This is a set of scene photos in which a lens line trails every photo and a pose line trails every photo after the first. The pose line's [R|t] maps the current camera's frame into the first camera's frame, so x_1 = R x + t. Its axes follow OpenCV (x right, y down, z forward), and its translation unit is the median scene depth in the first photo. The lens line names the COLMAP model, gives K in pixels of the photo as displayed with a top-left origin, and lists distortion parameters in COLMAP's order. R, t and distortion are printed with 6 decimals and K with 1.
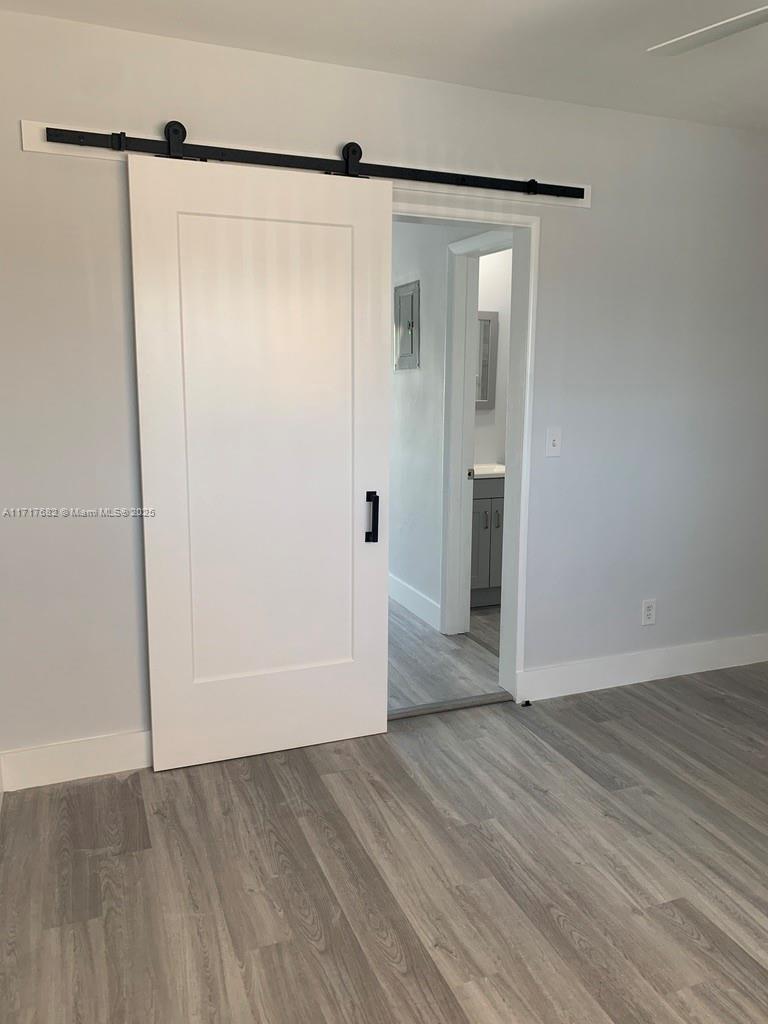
lens RADIAL K [[786.7, 0, 384.0], [0, 786.7, 512.0], [0, 0, 1]] dist [0.009461, -0.001336]
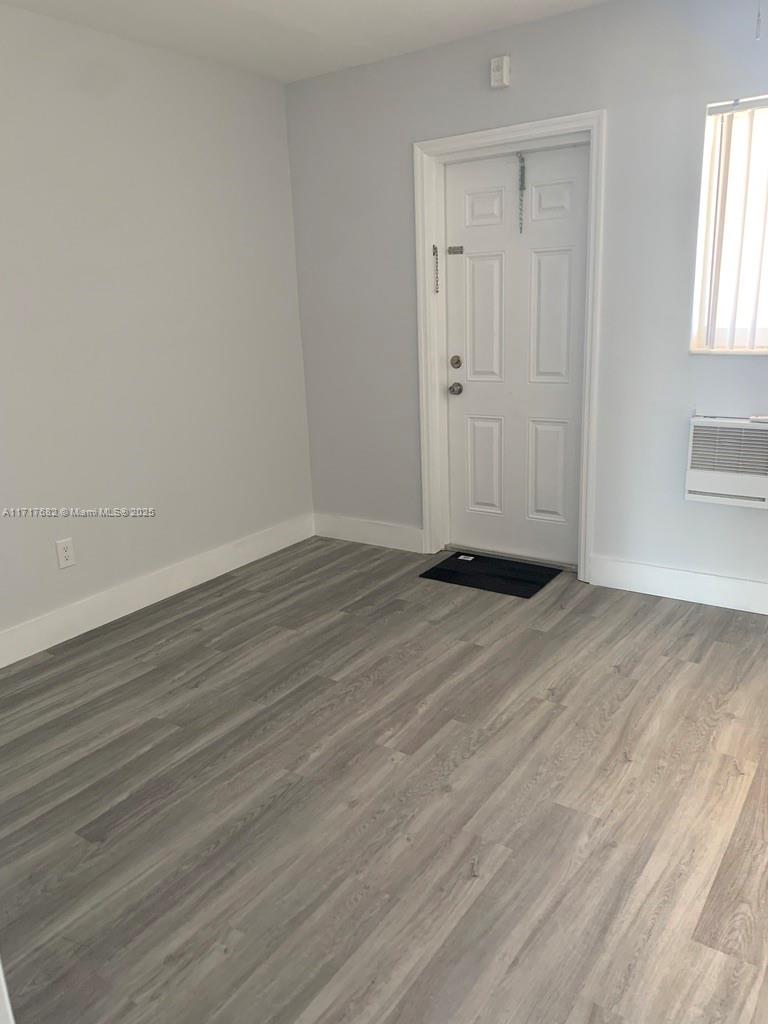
lens RADIAL K [[786.7, 0, 384.0], [0, 786.7, 512.0], [0, 0, 1]] dist [0.009461, -0.001336]
pose [[-0.554744, -0.214683, 0.803847, 0.008062], [0.186251, 0.909578, 0.371455, -0.218640], [-0.810906, 0.355780, -0.464598, 1.294246]]
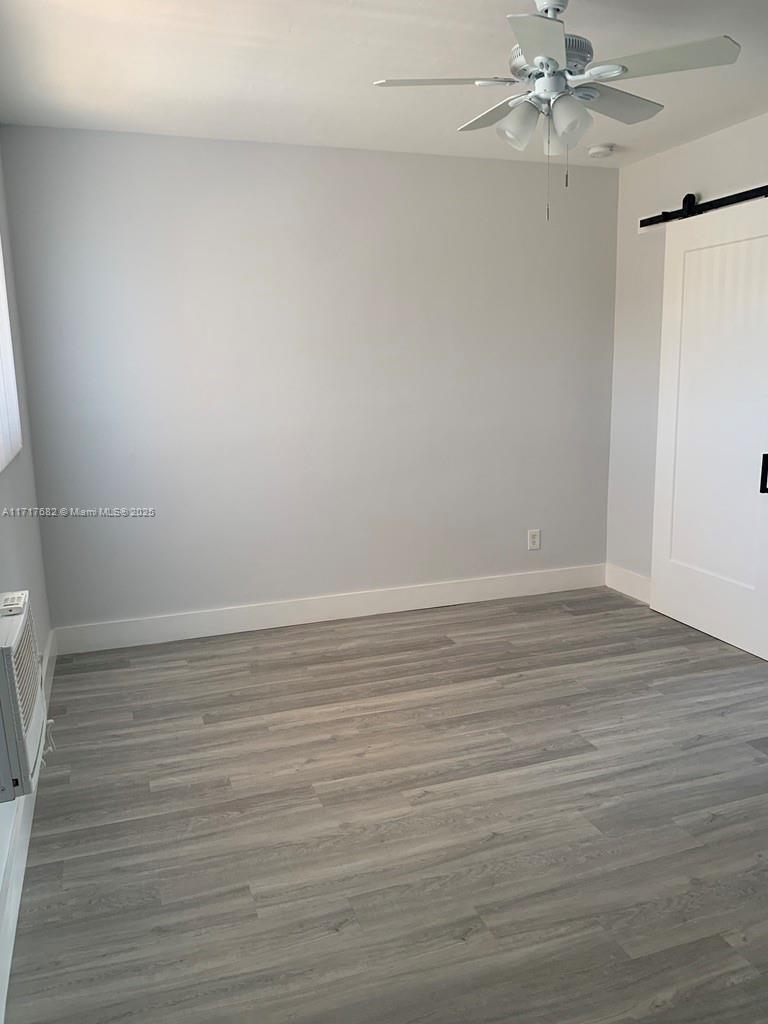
lens RADIAL K [[777.4, 0, 384.0], [0, 777.4, 512.0], [0, 0, 1]] dist [0.020023, -0.026842]
pose [[-0.044802, 0.179002, -0.982828, 1.416508], [-0.163254, 0.969278, 0.183976, -0.066637], [0.985566, 0.168693, -0.014203, 0.531019]]
